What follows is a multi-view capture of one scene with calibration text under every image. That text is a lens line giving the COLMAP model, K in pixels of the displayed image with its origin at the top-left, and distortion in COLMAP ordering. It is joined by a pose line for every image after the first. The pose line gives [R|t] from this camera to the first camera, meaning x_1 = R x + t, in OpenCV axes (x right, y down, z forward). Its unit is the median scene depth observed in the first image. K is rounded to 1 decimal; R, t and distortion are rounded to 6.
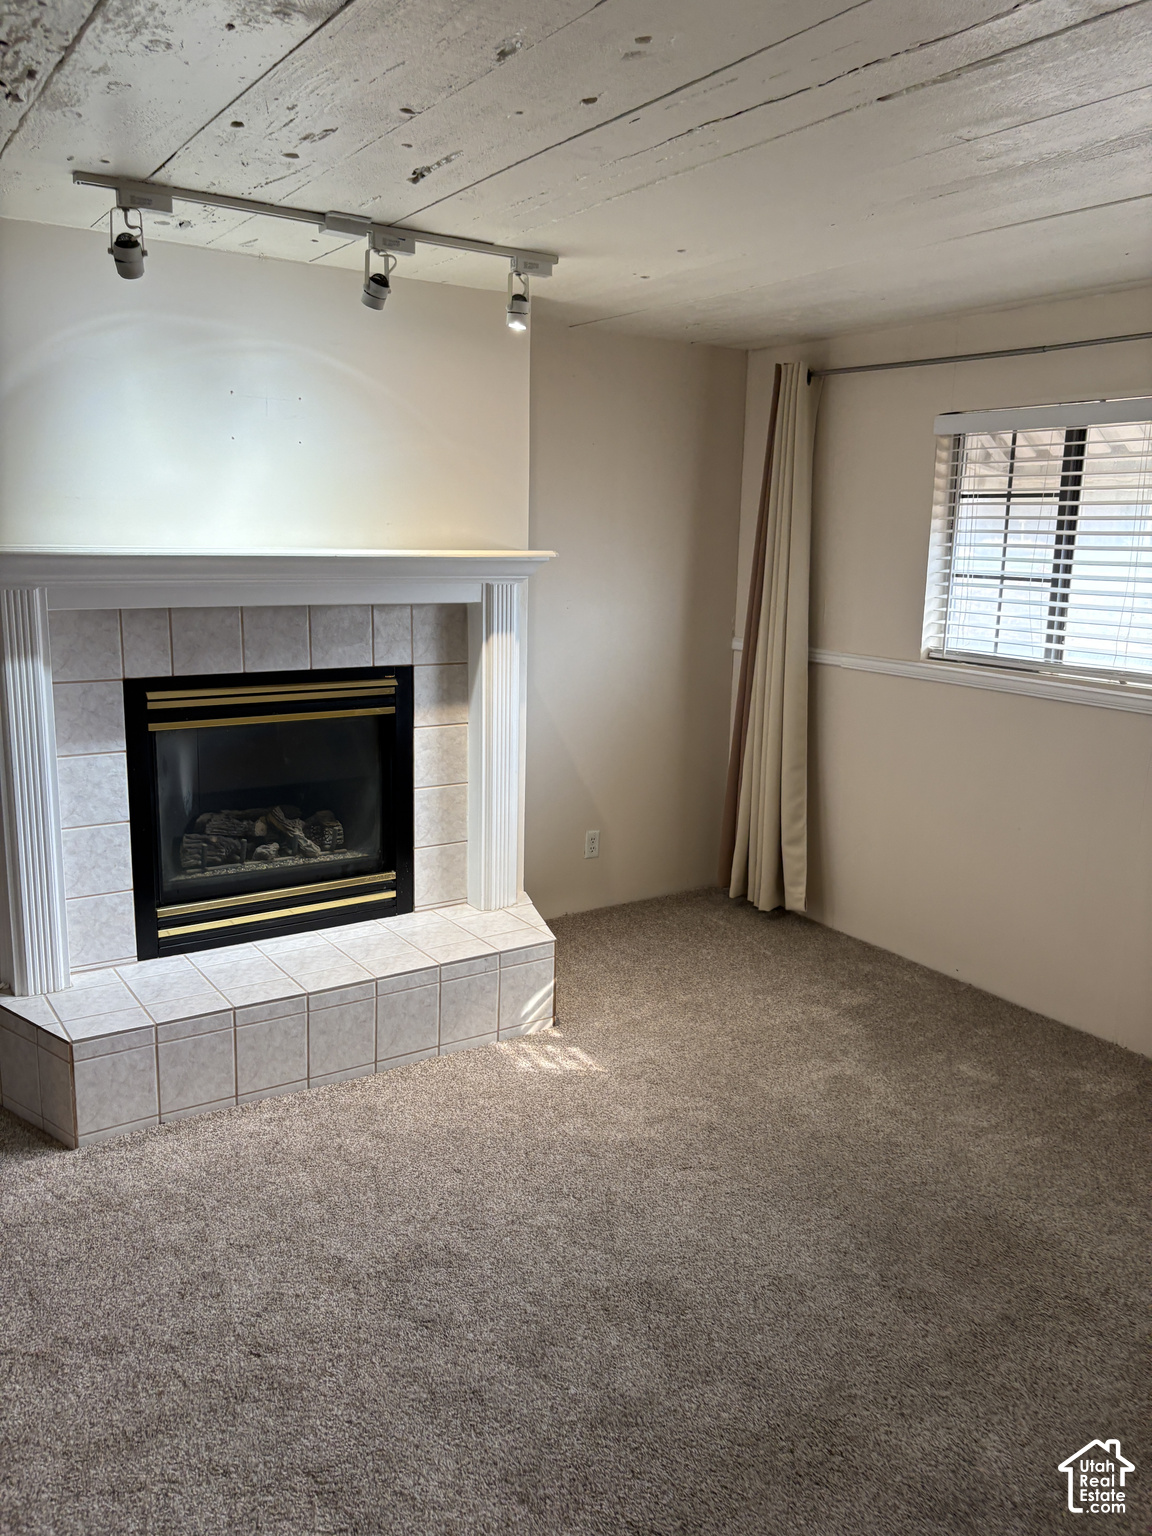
lens RADIAL K [[1170.0, 0, 579.6], [0, 1170.0, 771.4], [0, 0, 1]] dist [0.034962, -0.028915]
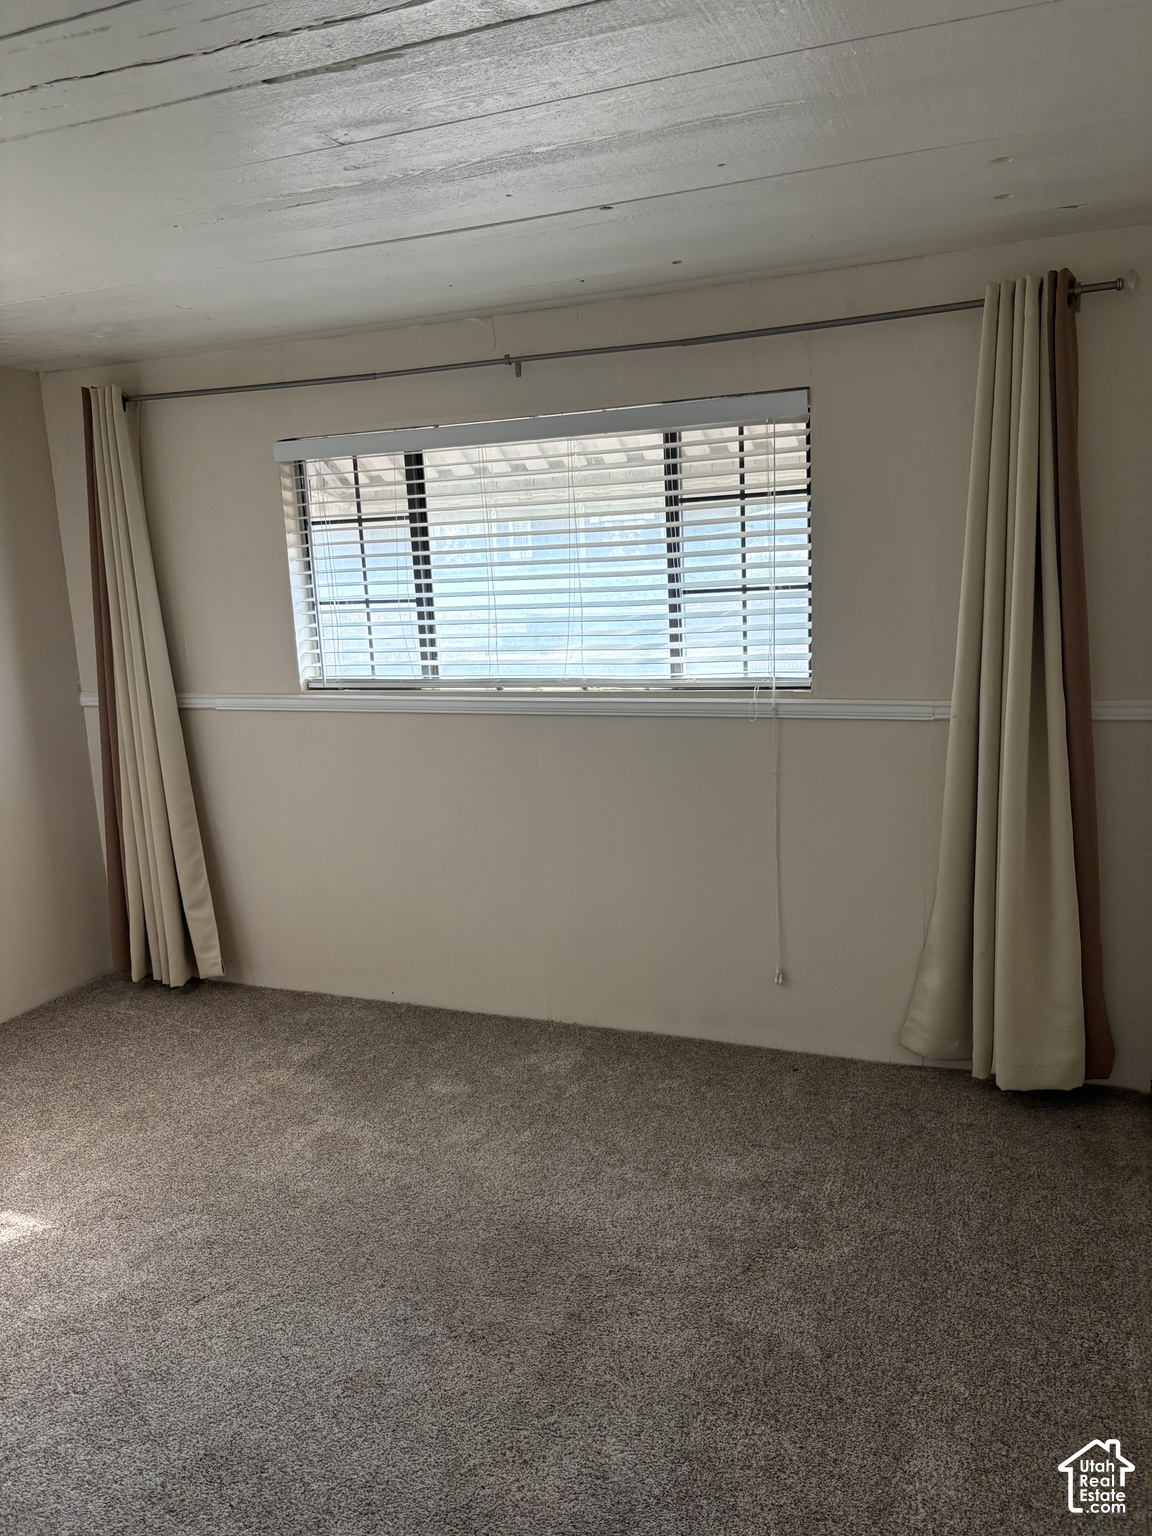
lens RADIAL K [[1170.0, 0, 582.2], [0, 1170.0, 778.2], [0, 0, 1]] dist [0.034962, -0.028915]
pose [[0.826109, -0.164068, 0.539098, -0.066727], [0.178139, 0.983652, 0.026383, -0.010523], [-0.534613, 0.074239, 0.841830, 0.075278]]
